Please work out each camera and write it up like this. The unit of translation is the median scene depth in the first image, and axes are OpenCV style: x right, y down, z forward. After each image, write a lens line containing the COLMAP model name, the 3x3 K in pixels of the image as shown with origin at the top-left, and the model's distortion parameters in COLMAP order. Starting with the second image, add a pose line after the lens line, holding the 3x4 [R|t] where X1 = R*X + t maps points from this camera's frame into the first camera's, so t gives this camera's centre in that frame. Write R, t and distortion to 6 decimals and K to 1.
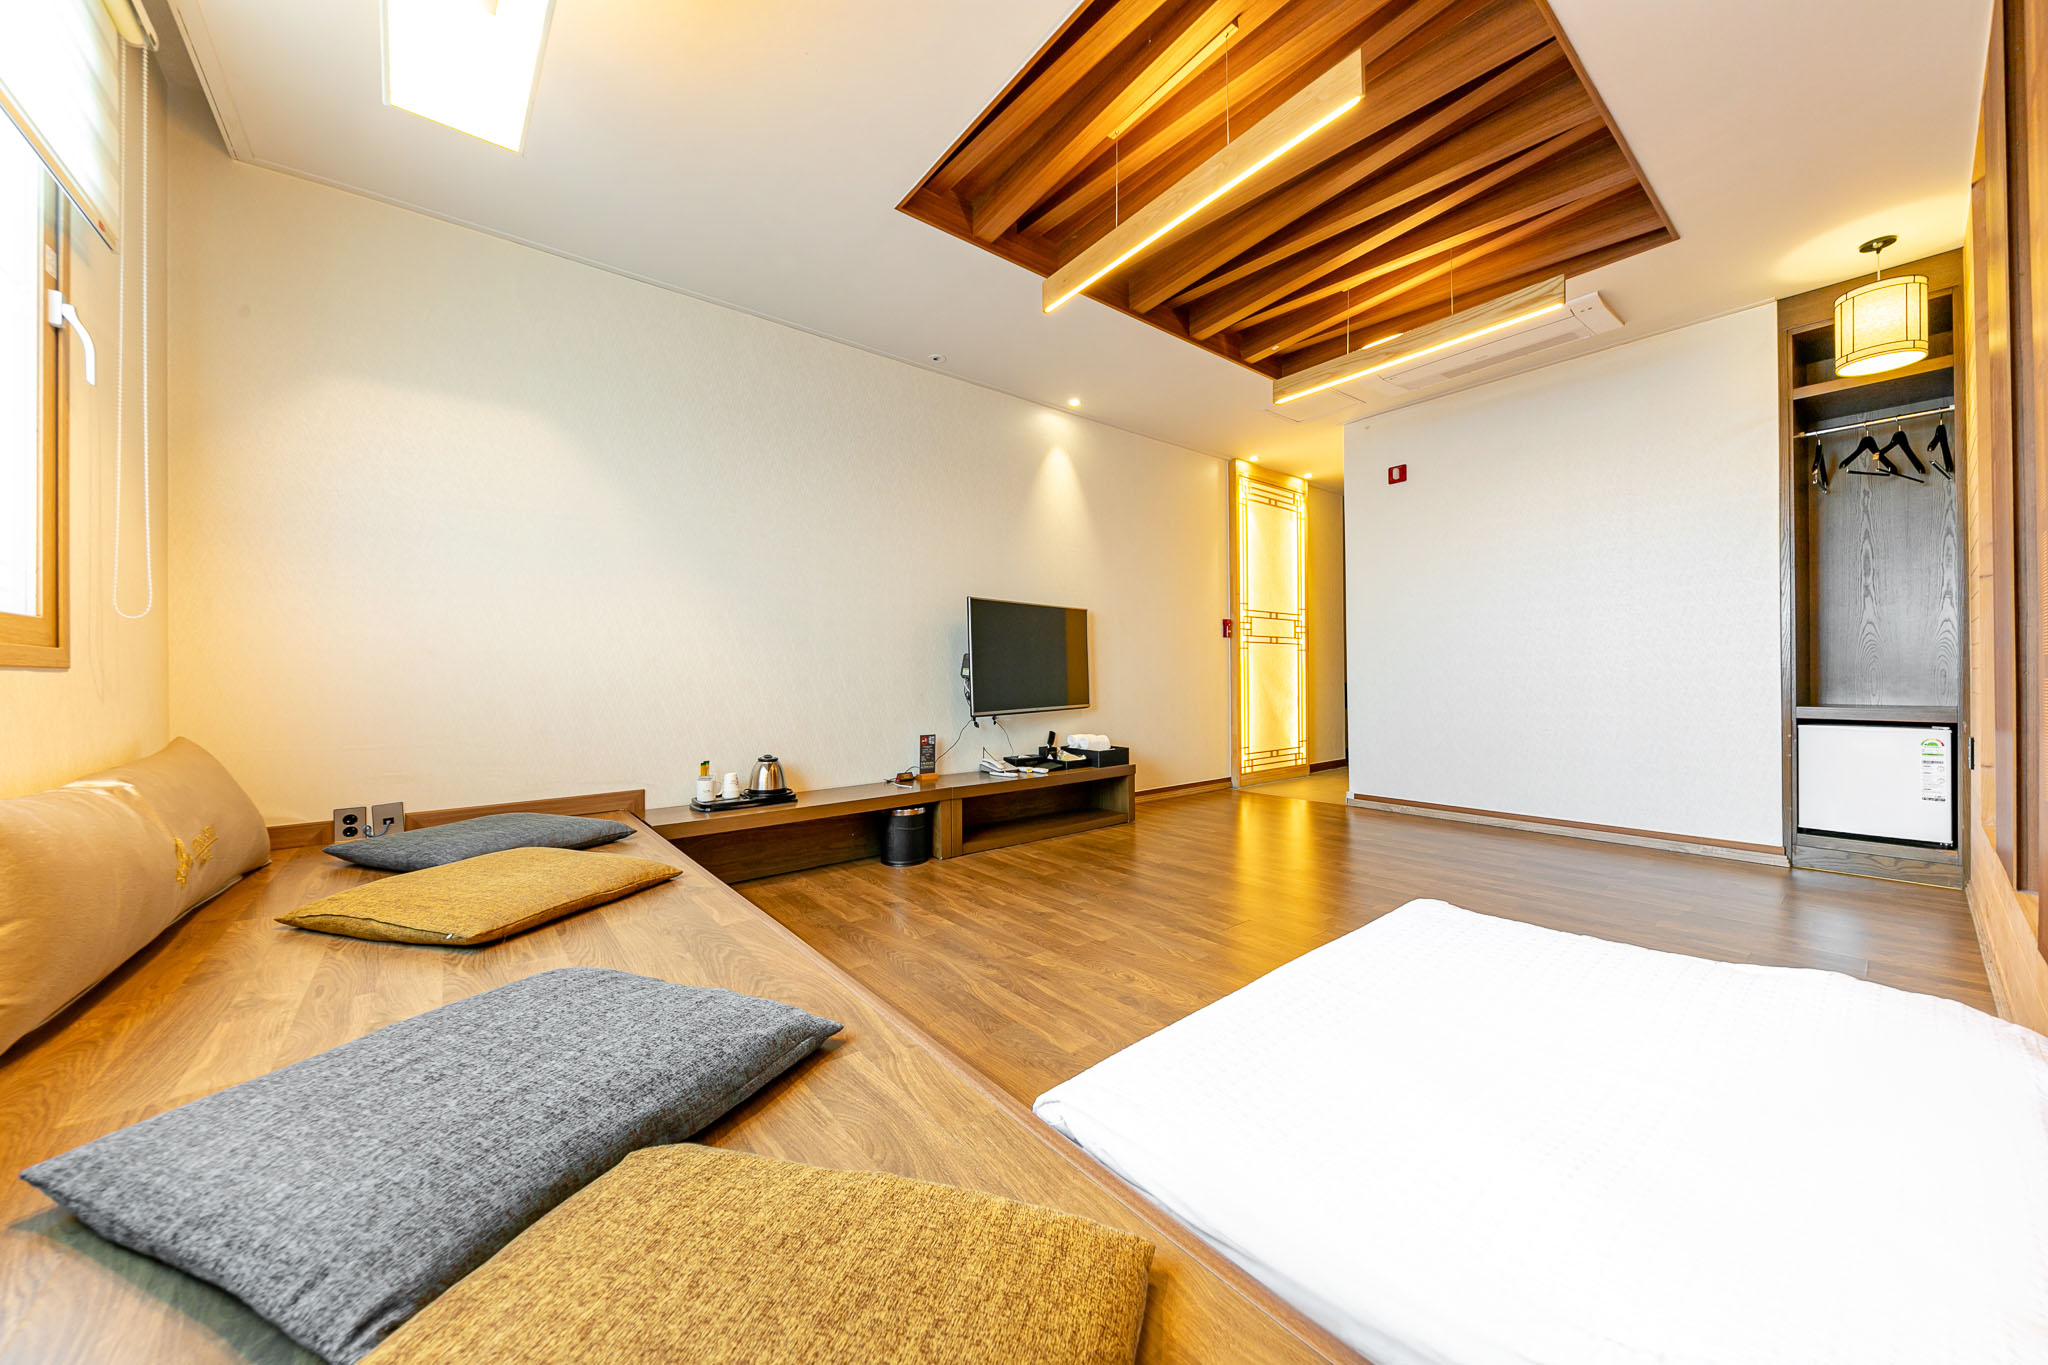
lens RADIAL K [[745.3, 0, 1015.0], [0, 745.3, 654.7], [0, 0, 1]] dist [0.007185, 0.000076]
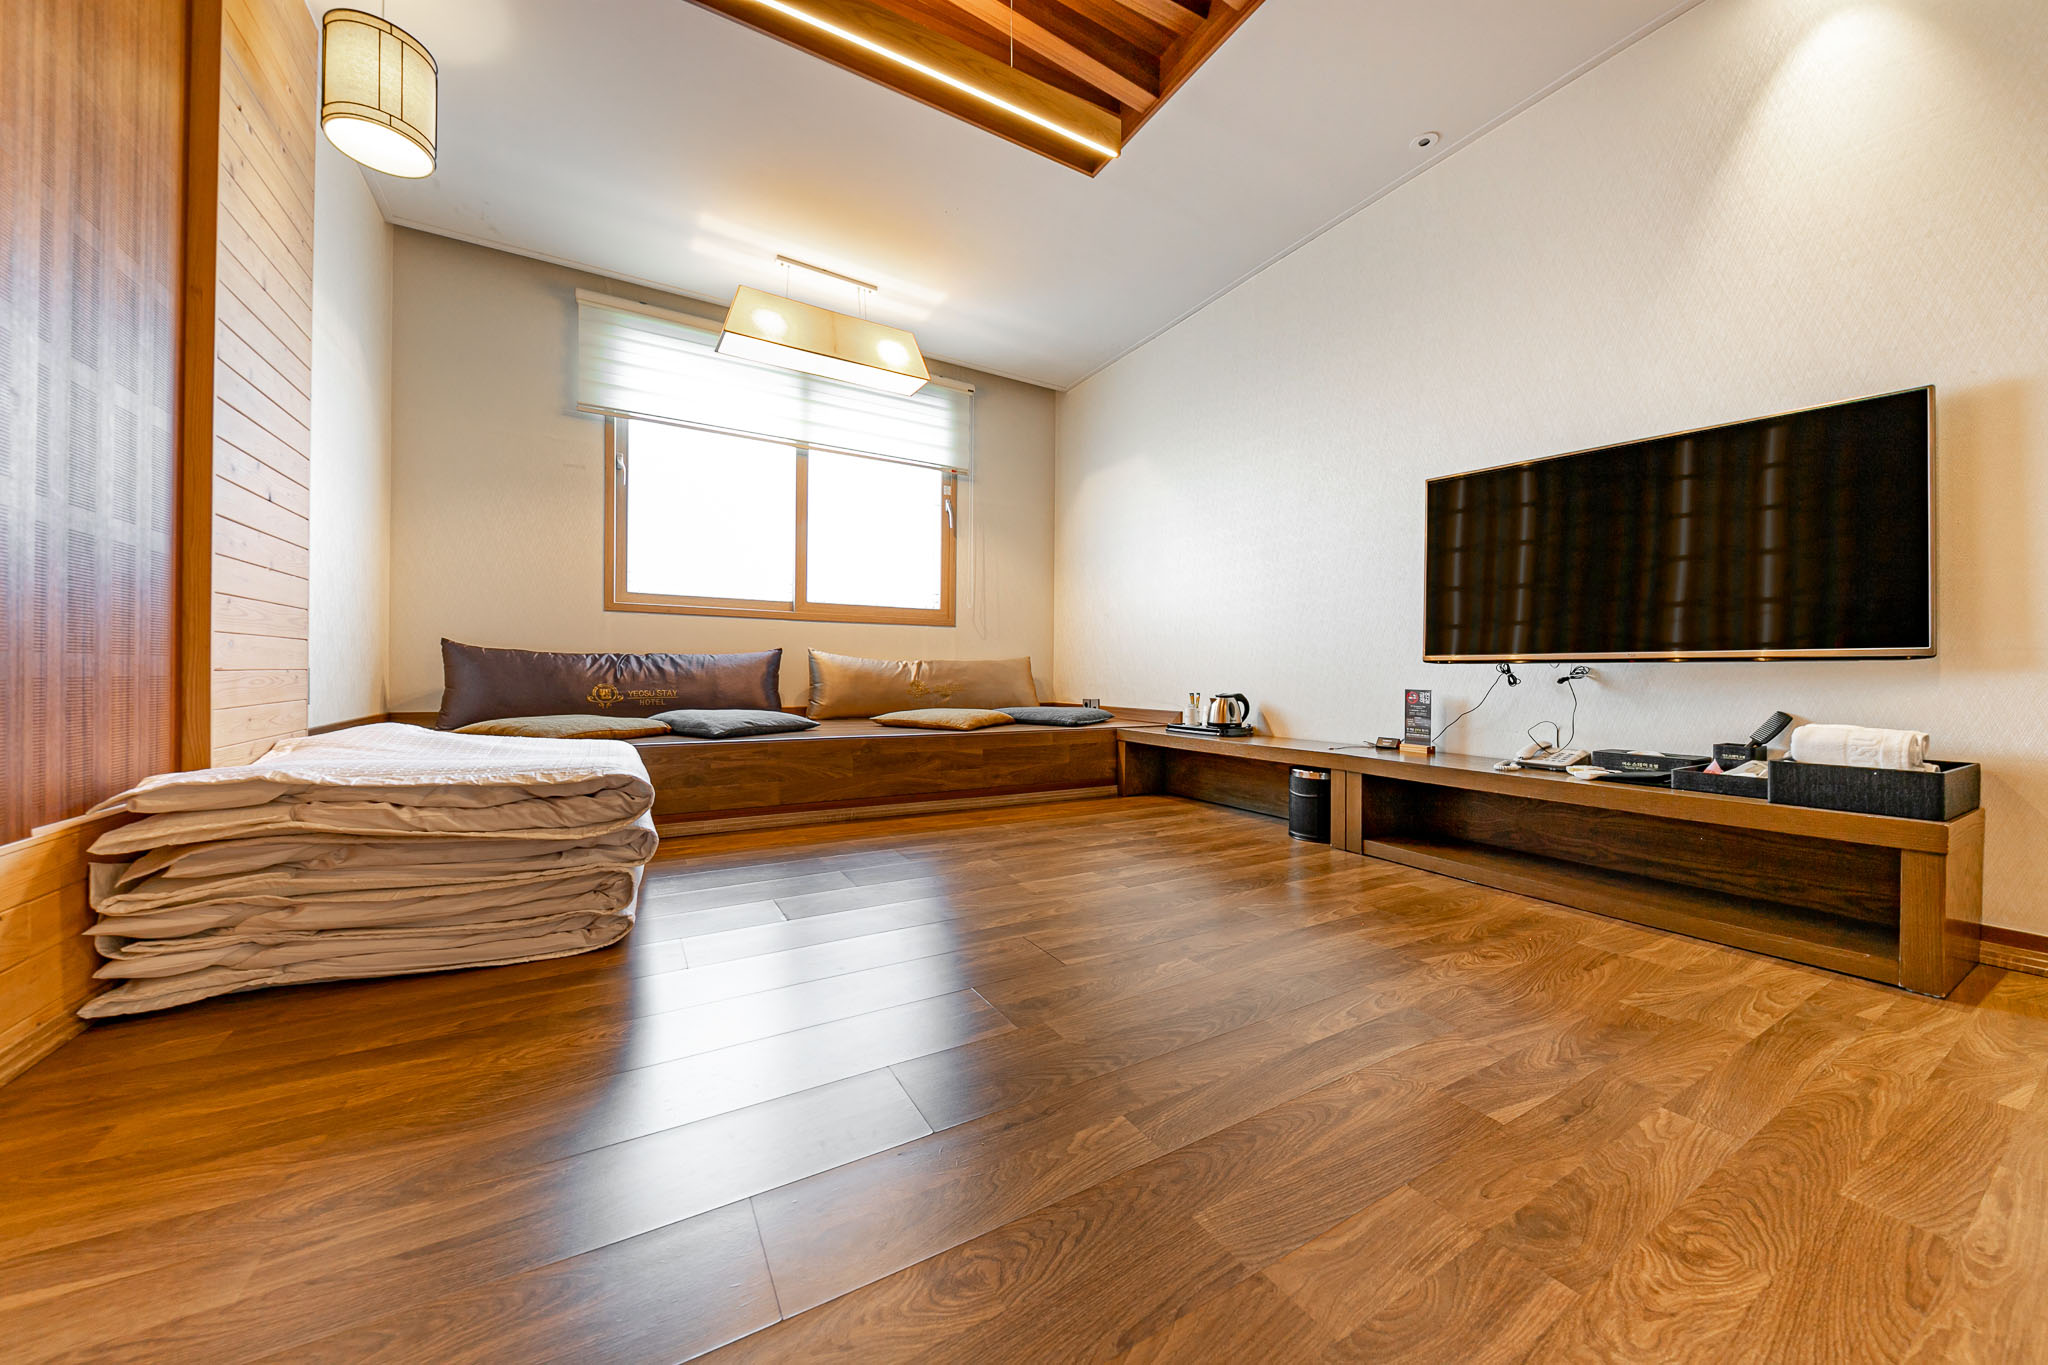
lens RADIAL K [[700.6, 0, 1024.0], [0, 700.6, 682.5], [0, 0, 1]] dist [0.000036, -0.000063]
pose [[-0.137477, 0.024101, -0.990212, 0.788484], [0.014081, 0.999650, 0.022376, 0.107302], [0.990405, -0.010867, -0.137769, 0.959053]]
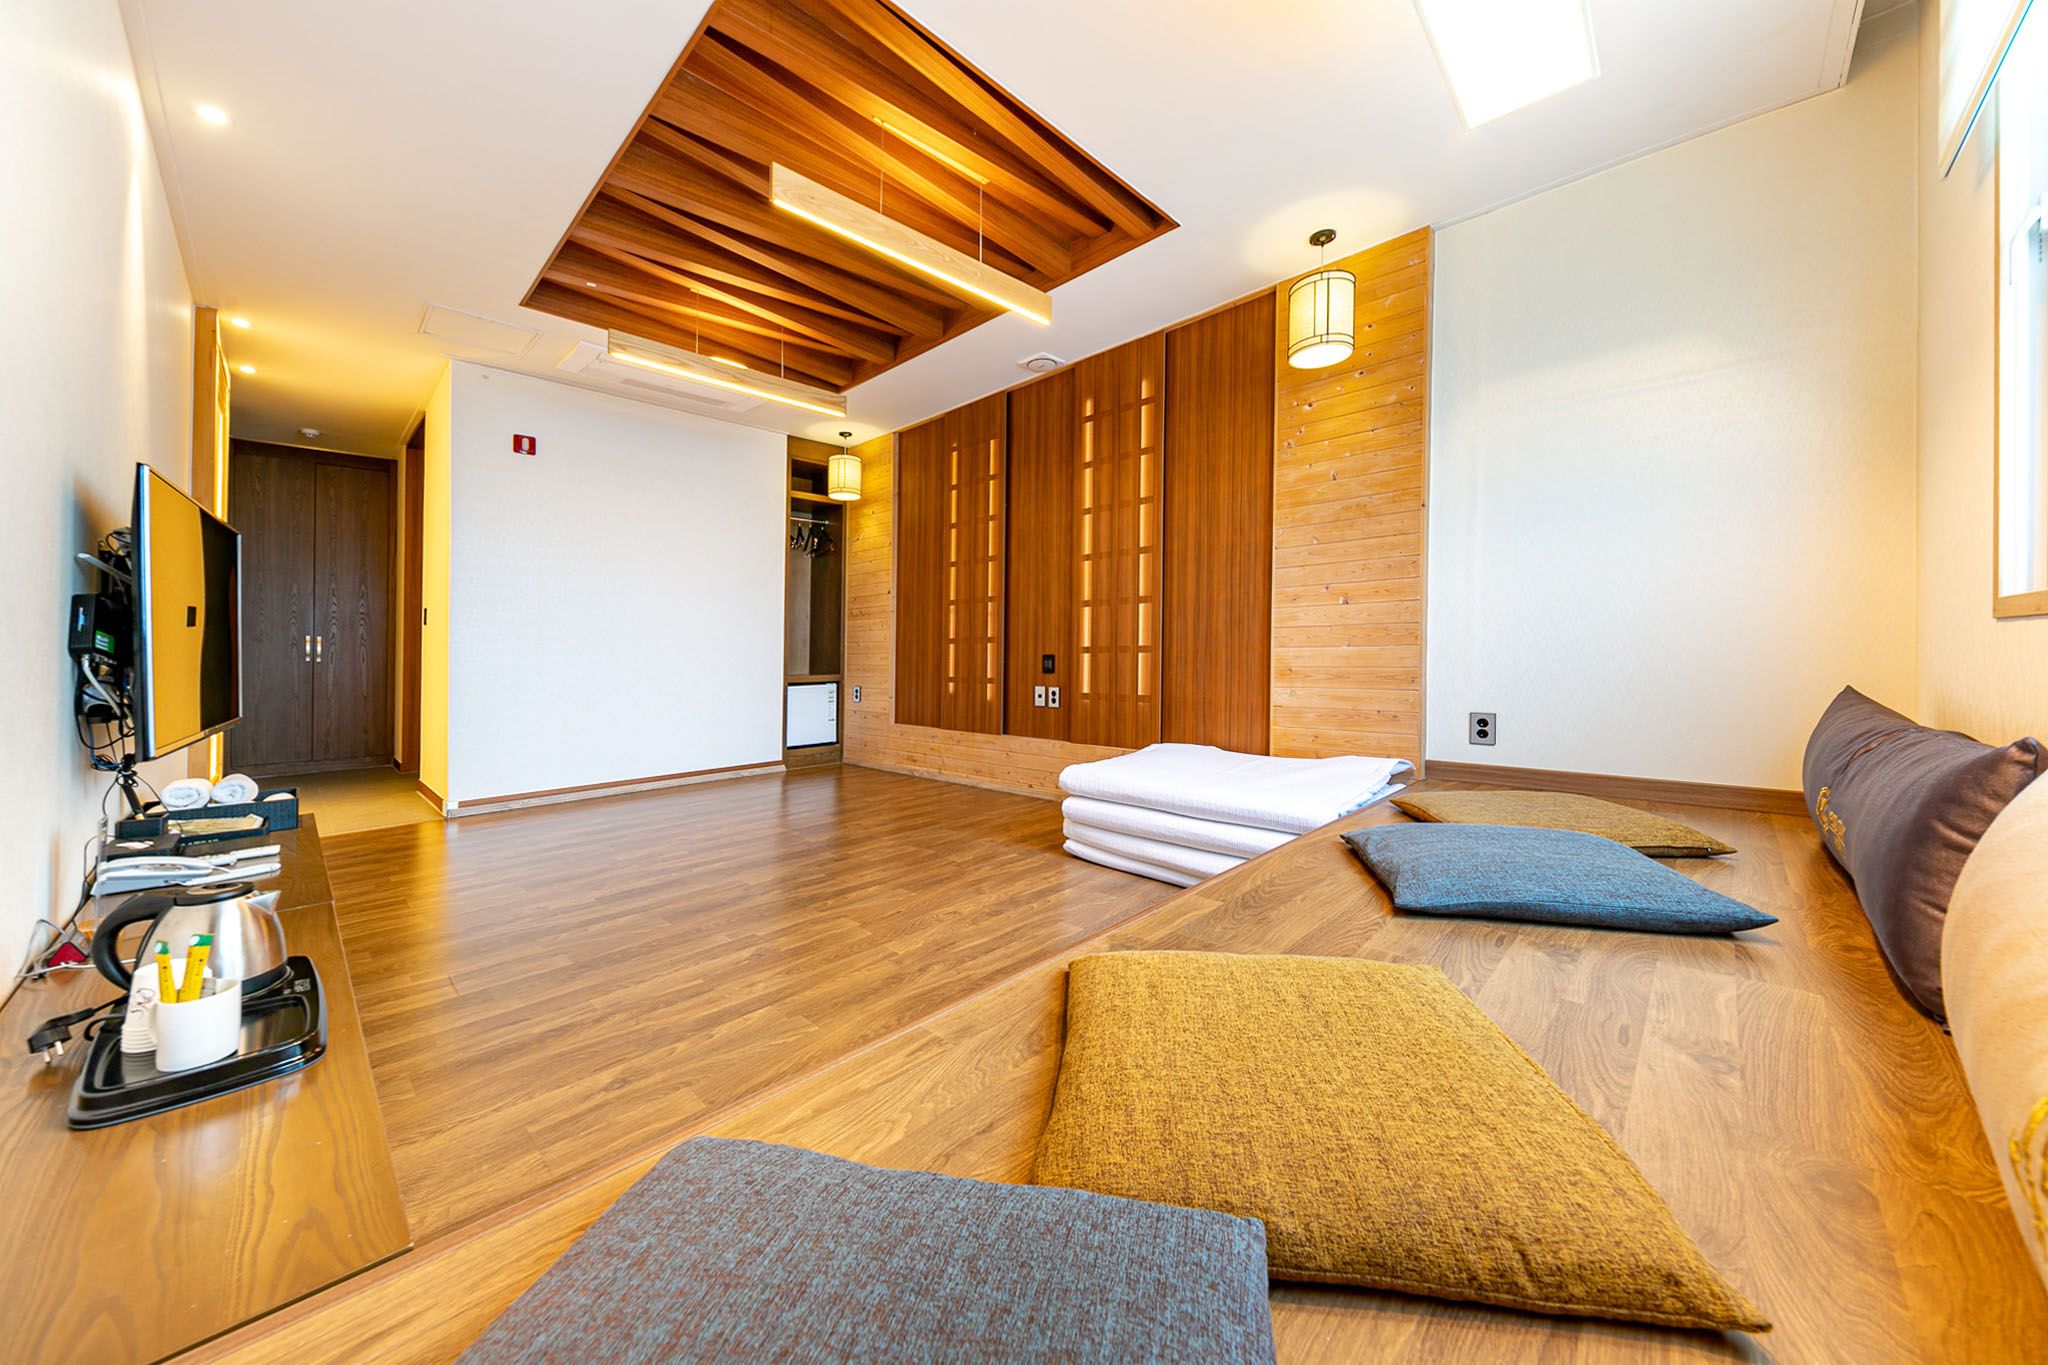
lens RADIAL K [[710.0, 0, 1032.1], [0, 710.0, 649.9], [0, 0, 1]] dist [0.014348, -0.000134]
pose [[-0.160050, 0.013502, 0.987017, -0.722062], [-0.013625, 0.999781, -0.015886, 0.030863], [-0.987015, -0.015990, -0.159831, 0.796509]]
